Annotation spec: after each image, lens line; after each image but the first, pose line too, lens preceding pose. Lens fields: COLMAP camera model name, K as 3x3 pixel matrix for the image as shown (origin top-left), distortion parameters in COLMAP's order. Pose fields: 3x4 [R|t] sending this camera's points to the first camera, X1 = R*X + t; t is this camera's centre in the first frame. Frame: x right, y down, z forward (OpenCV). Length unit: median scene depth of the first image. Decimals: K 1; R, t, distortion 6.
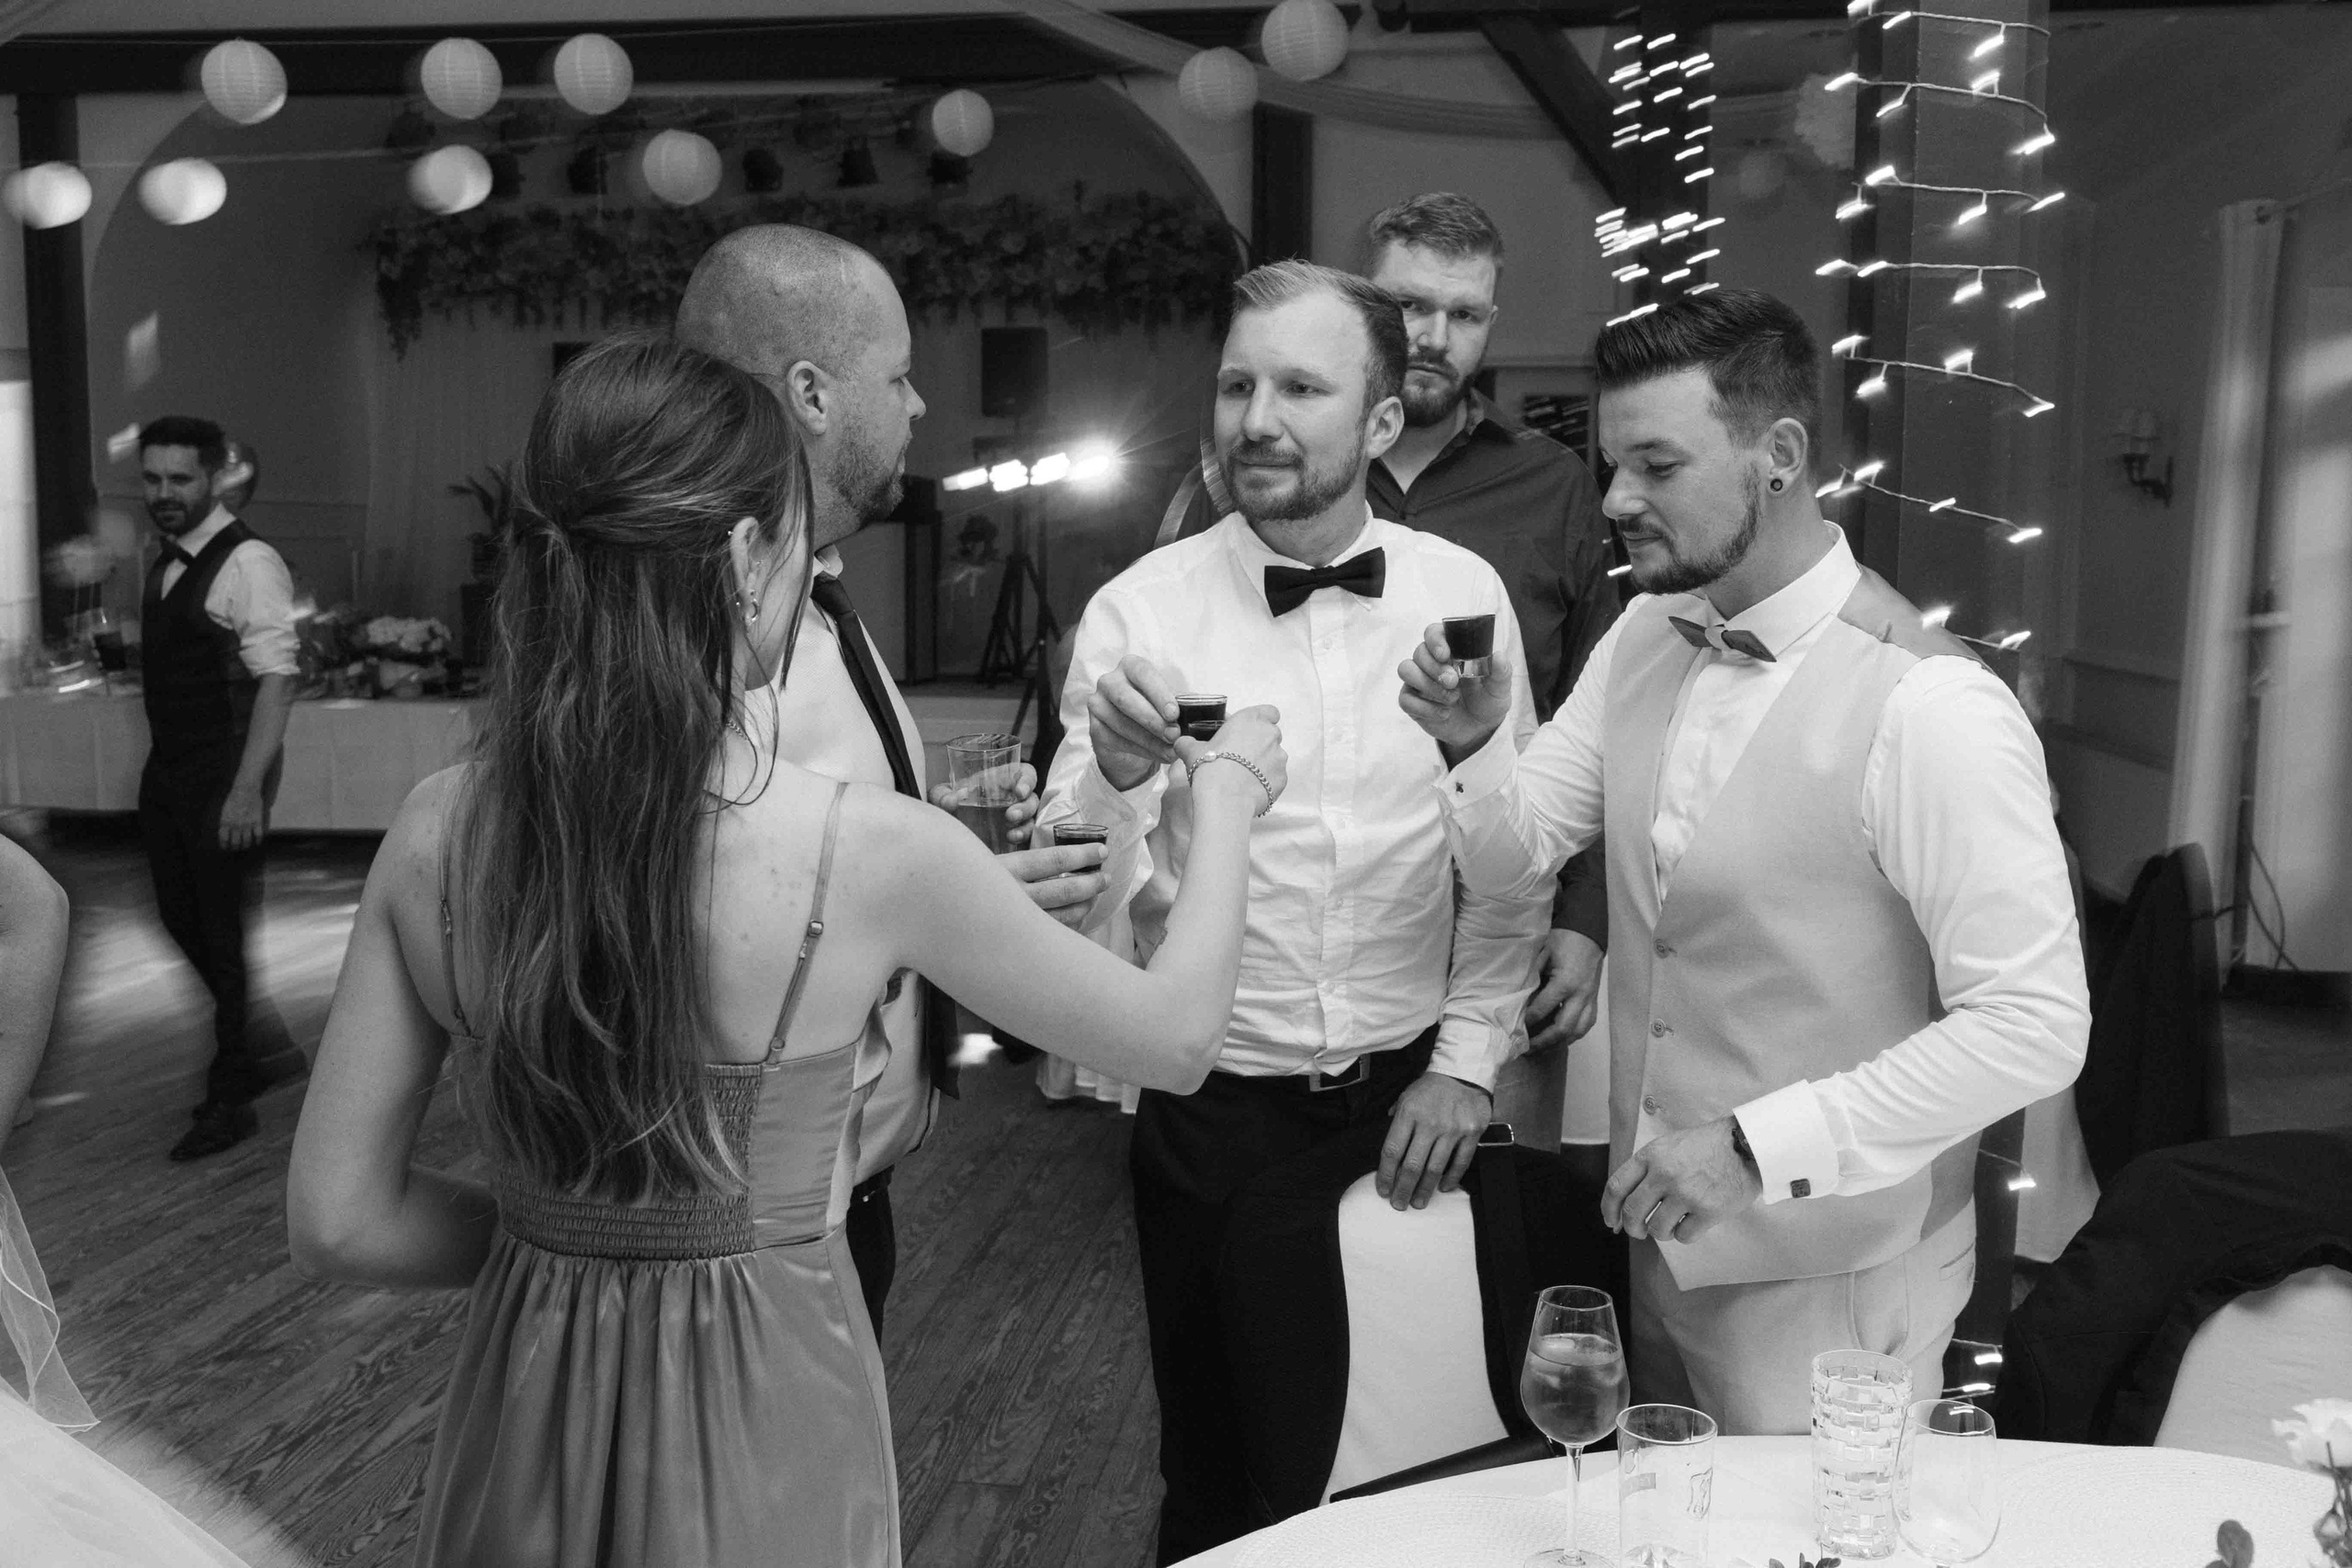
lens RADIAL K [[2326.4, 0, 1176.0], [0, 2326.4, 784.0], [0, 0, 1]] dist [-0.002586, -0.016114]
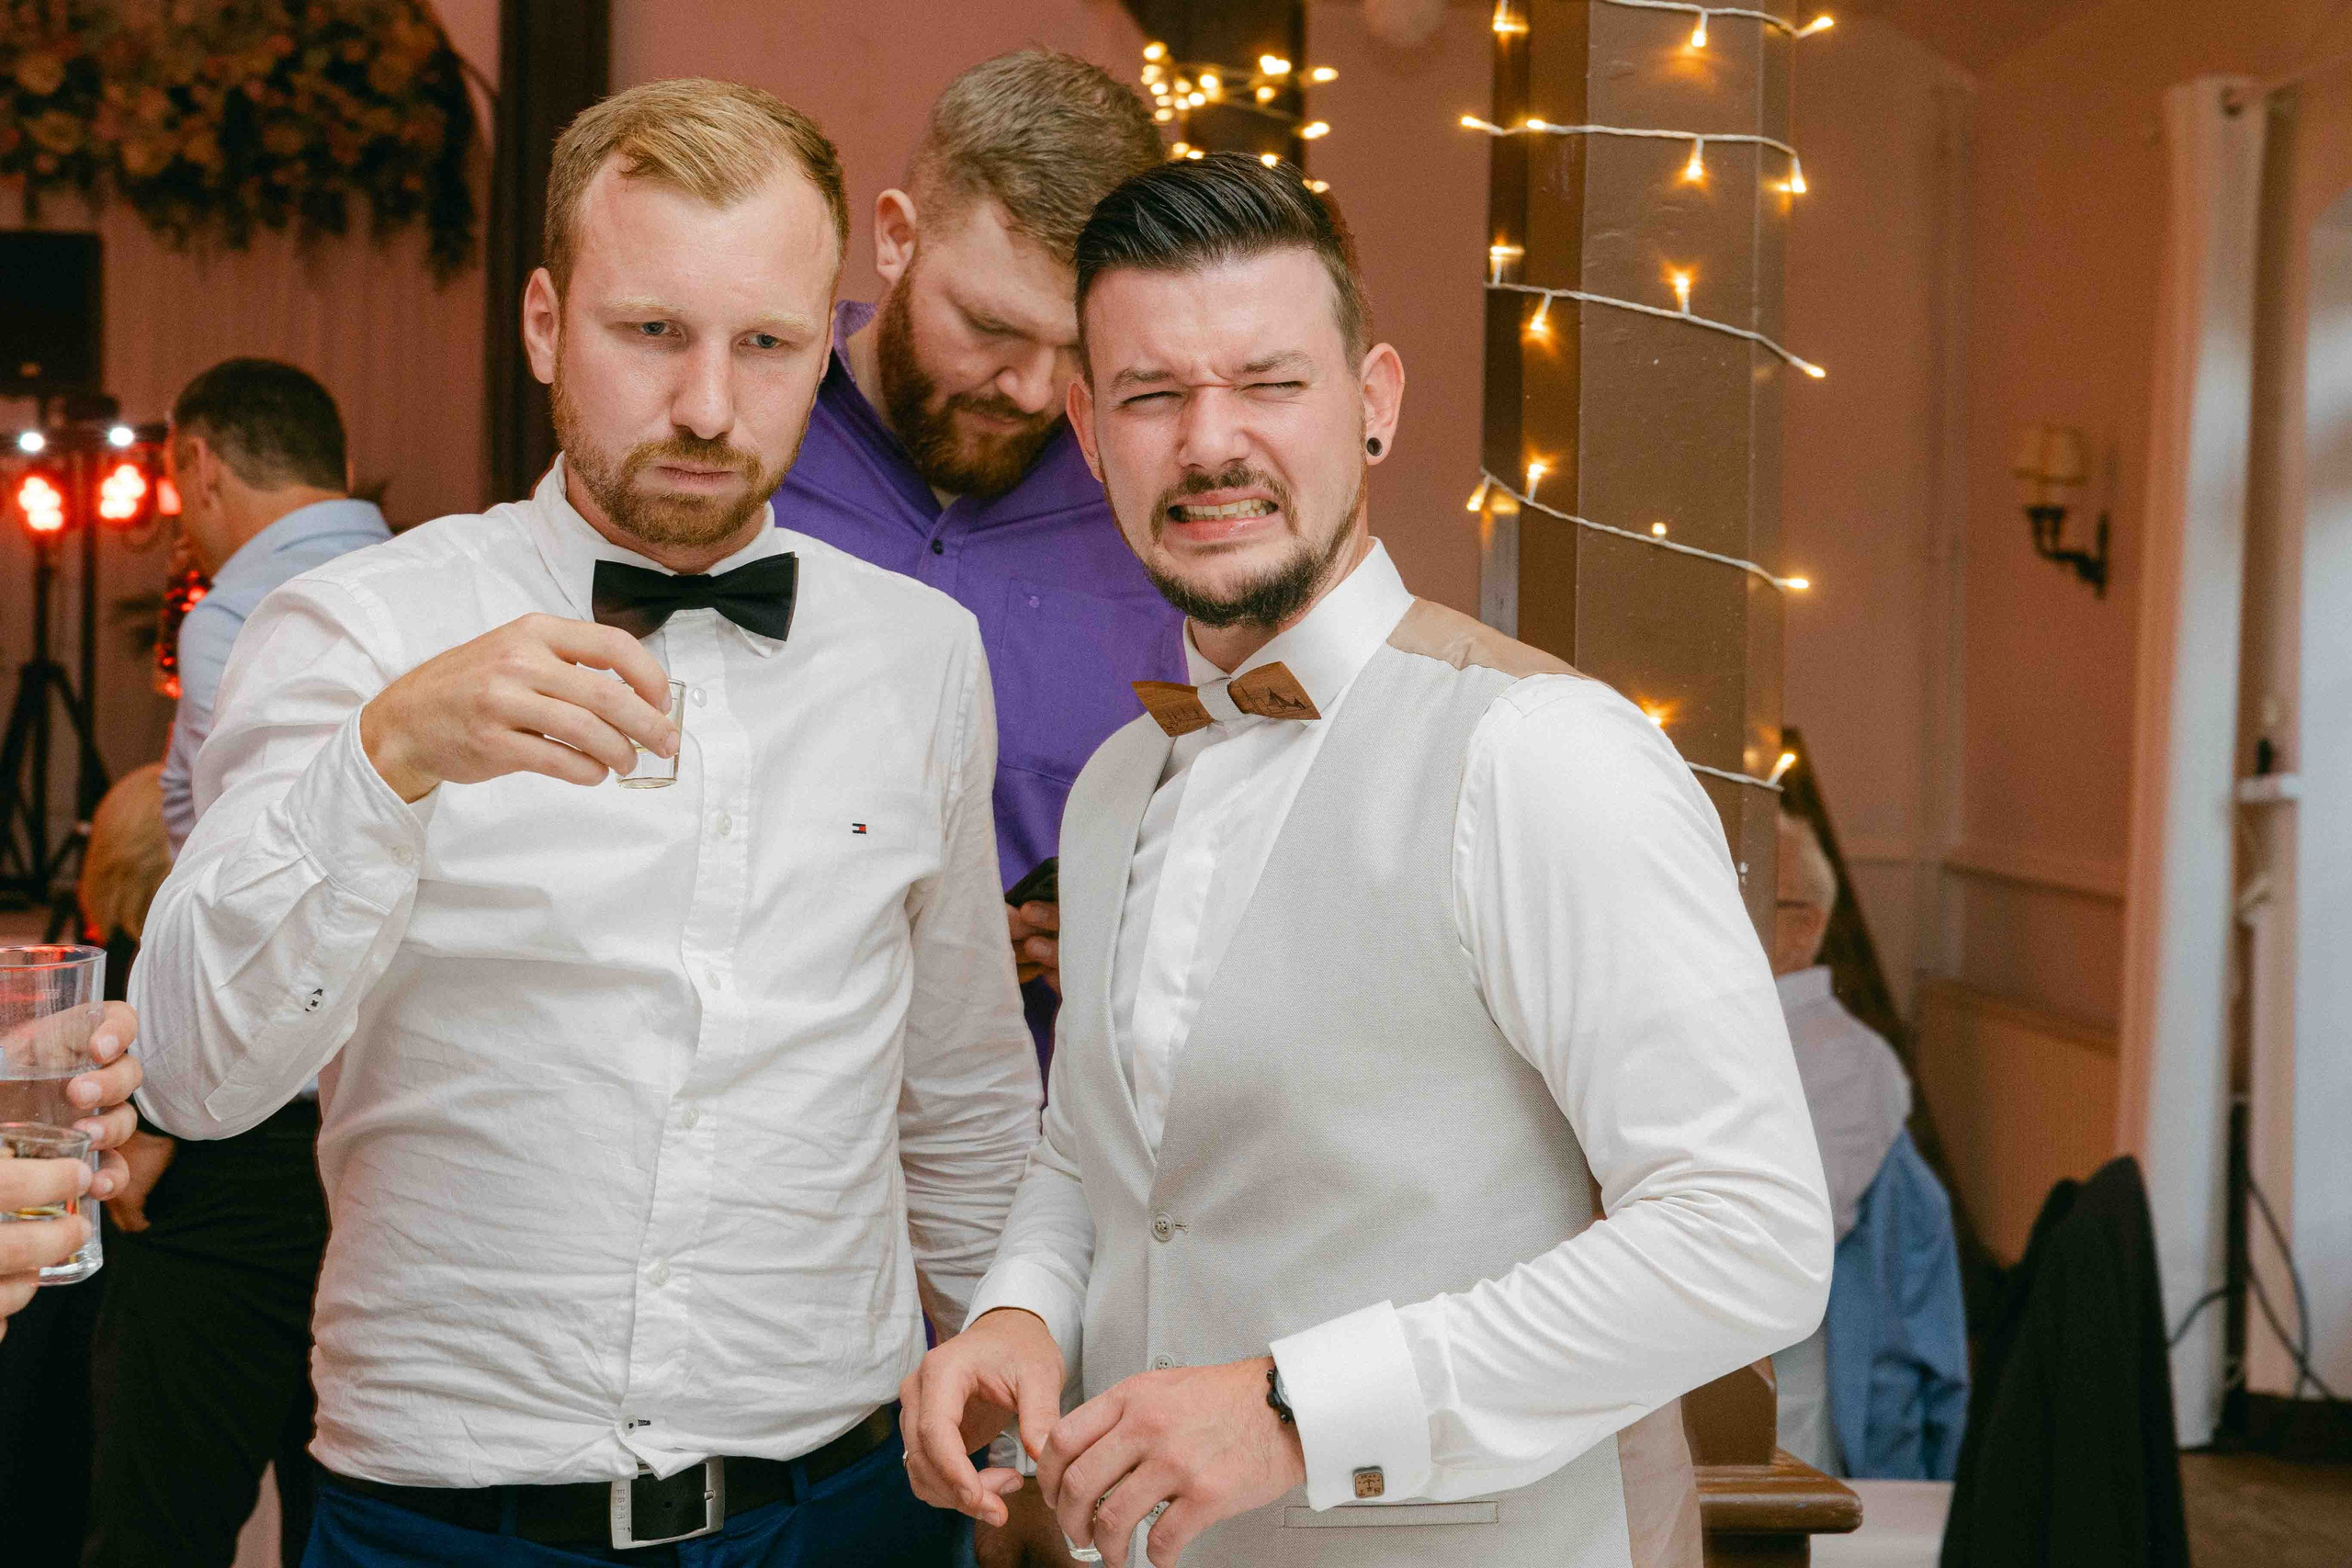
lens RADIAL K [[4706.3, 0, 1176.0], [0, 4706.3, 784.0], [0, 0, 1]] dist [0.027689, 0.307843]
pose [[0.983392, 0.013517, 0.180992, -0.012922], [0.002566, 0.996088, -0.088335, 0.031056], [-0.181478, 0.087332, 0.979510, -0.107265]]
